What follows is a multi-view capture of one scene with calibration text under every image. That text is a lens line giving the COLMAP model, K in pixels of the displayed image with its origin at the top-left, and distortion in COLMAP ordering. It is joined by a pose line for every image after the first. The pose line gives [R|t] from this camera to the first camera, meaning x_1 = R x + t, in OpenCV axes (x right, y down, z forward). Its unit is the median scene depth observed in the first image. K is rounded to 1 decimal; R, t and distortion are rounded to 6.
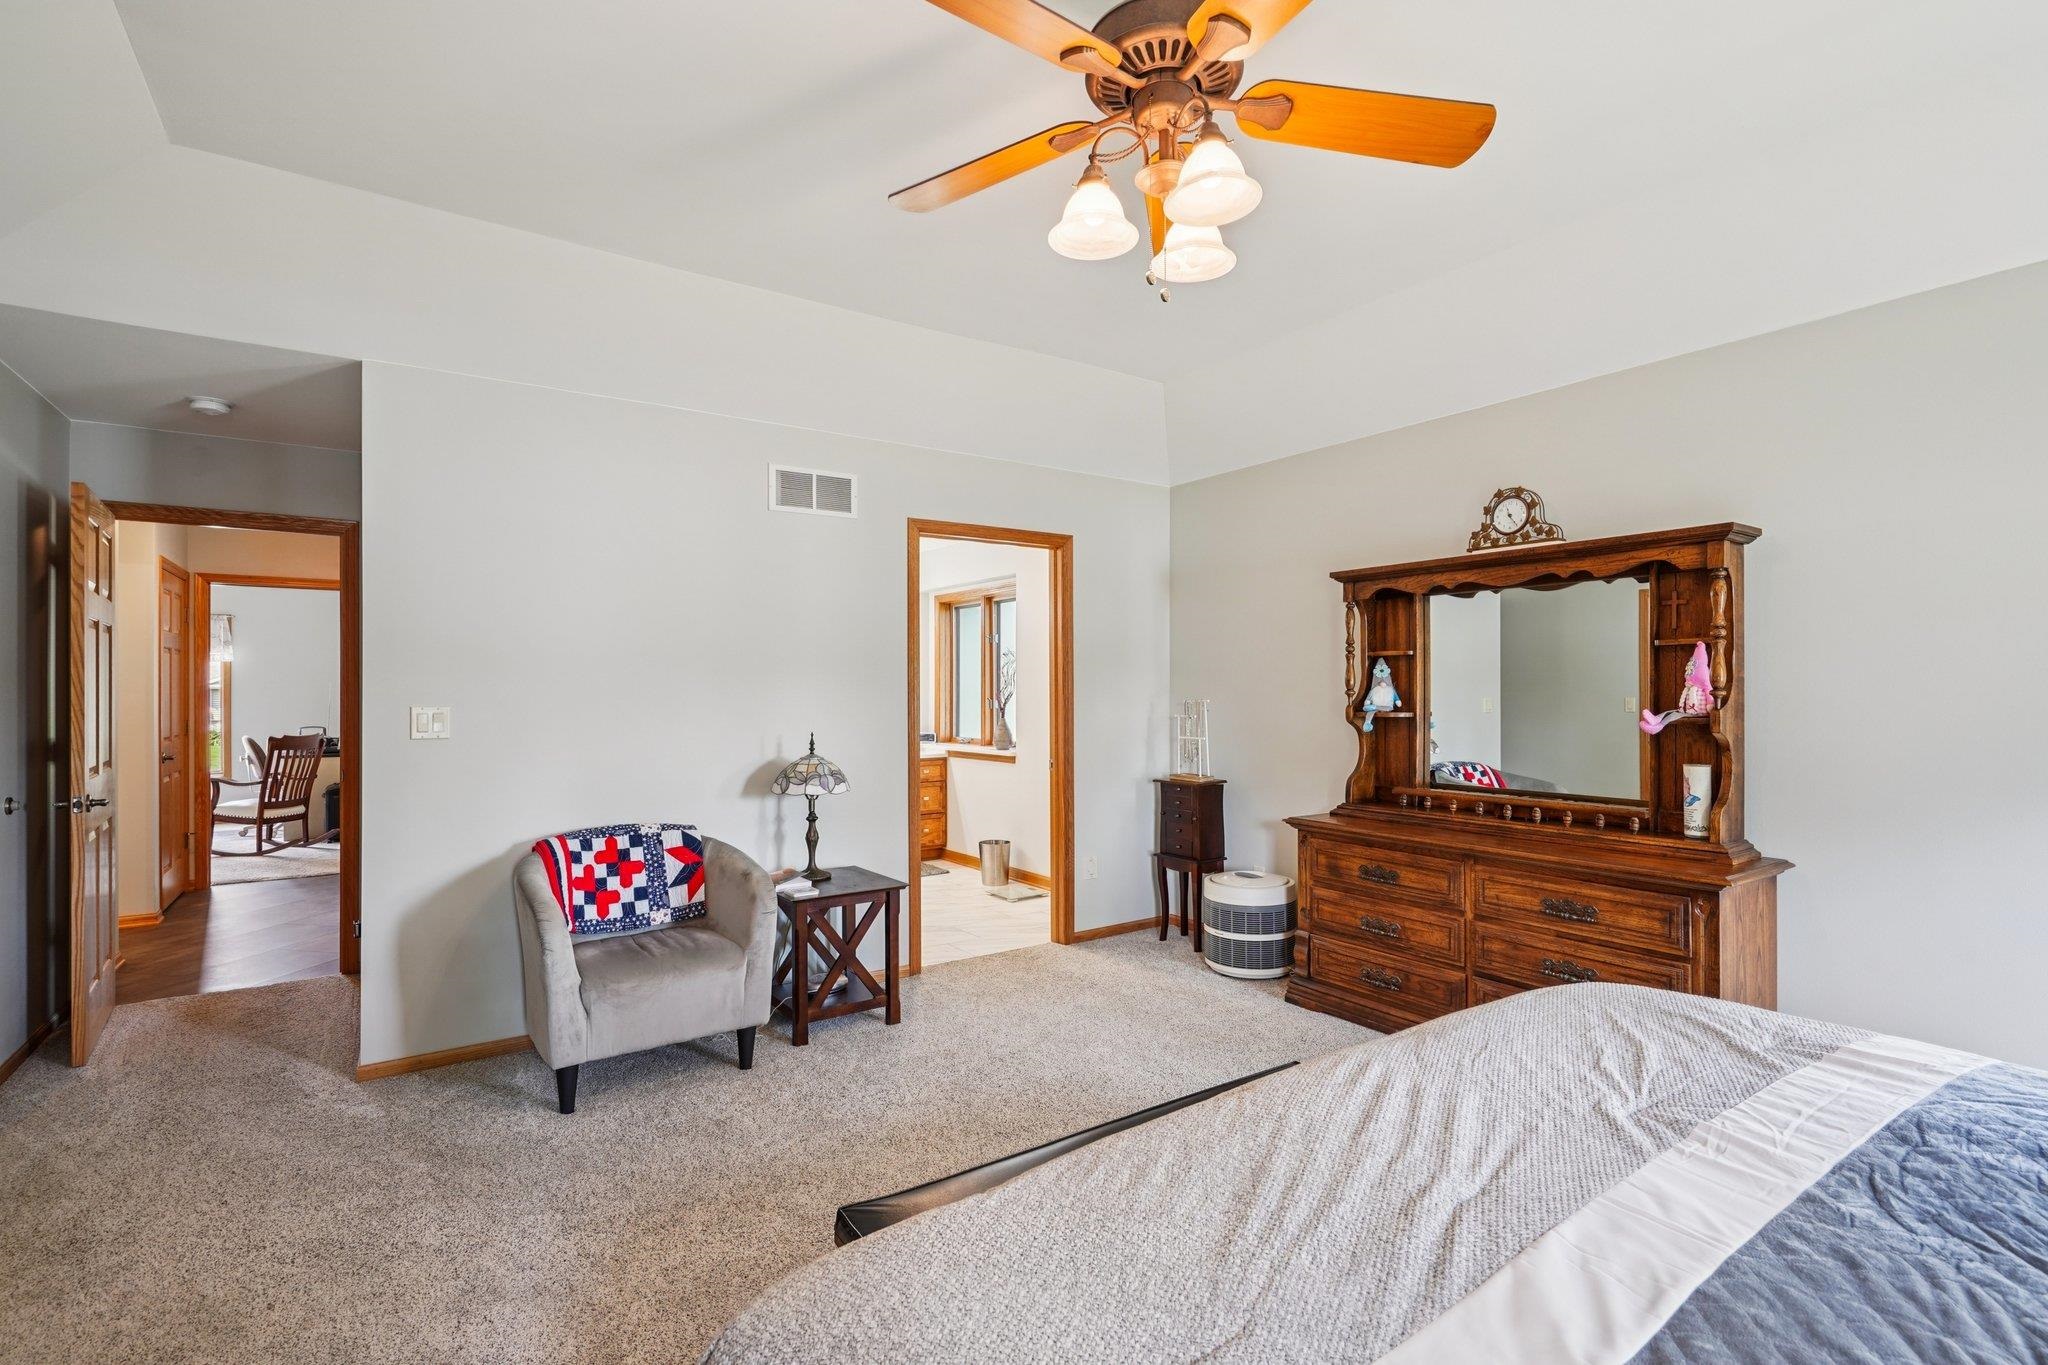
lens RADIAL K [[948.7, 0, 1023.2], [0, 948.7, 692.2], [0, 0, 1]] dist [-0.009753, 0.002730]
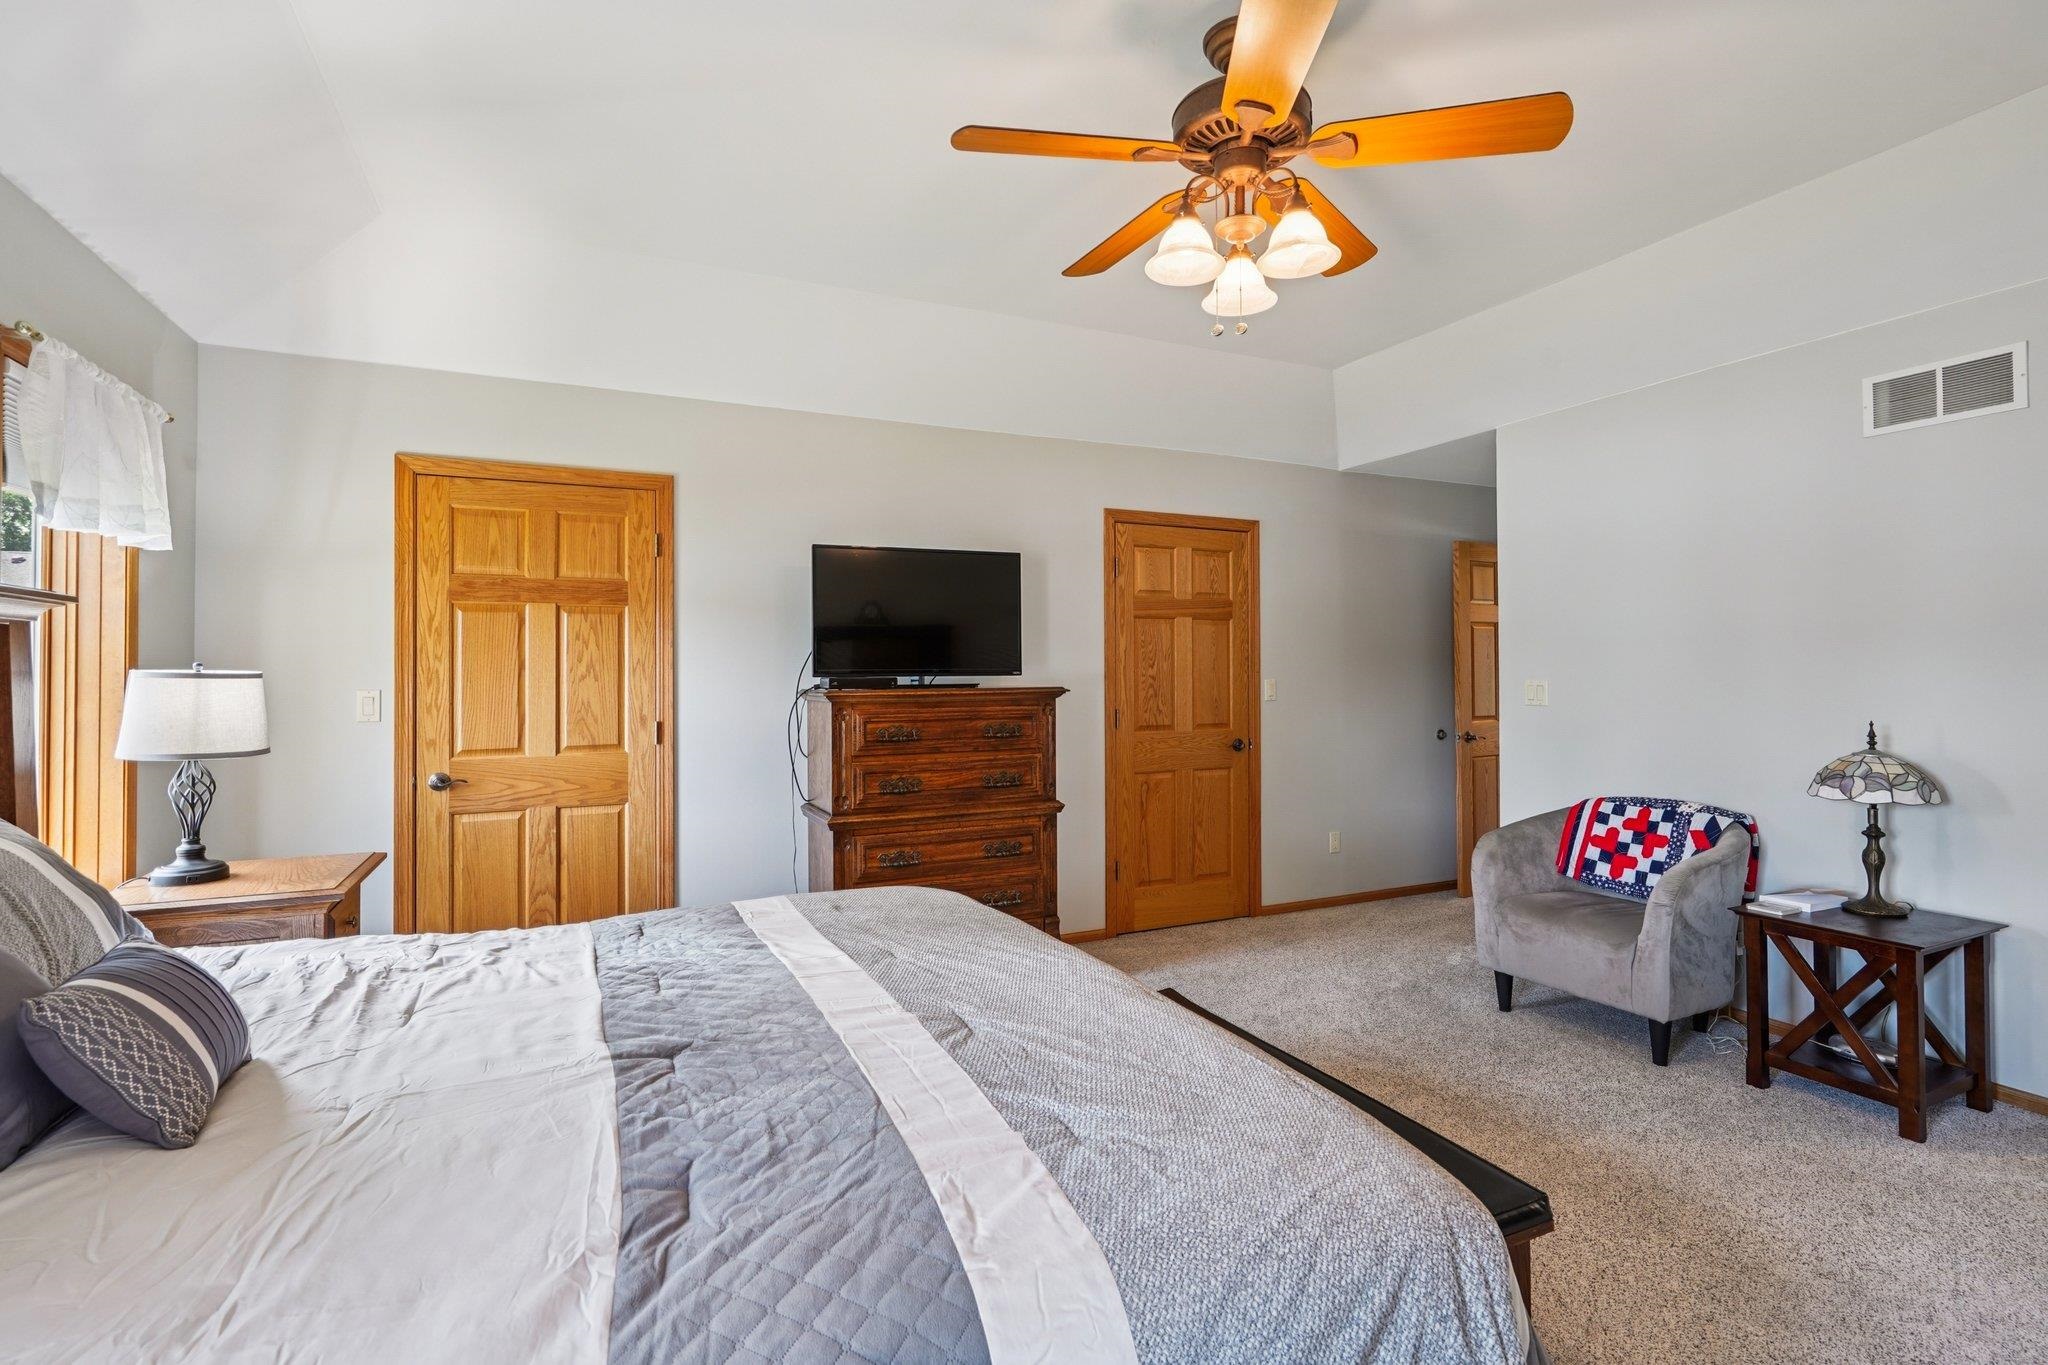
lens RADIAL K [[948.7, 0, 1027.6], [0, 948.7, 670.3], [0, 0, 1]] dist [-0.009753, 0.002730]
pose [[-0.159092, -0.000797, -0.987263, 0.708521], [0.000621, 0.999999, -0.000907, 0.002136], [0.987263, -0.000757, -0.159092, 0.498647]]
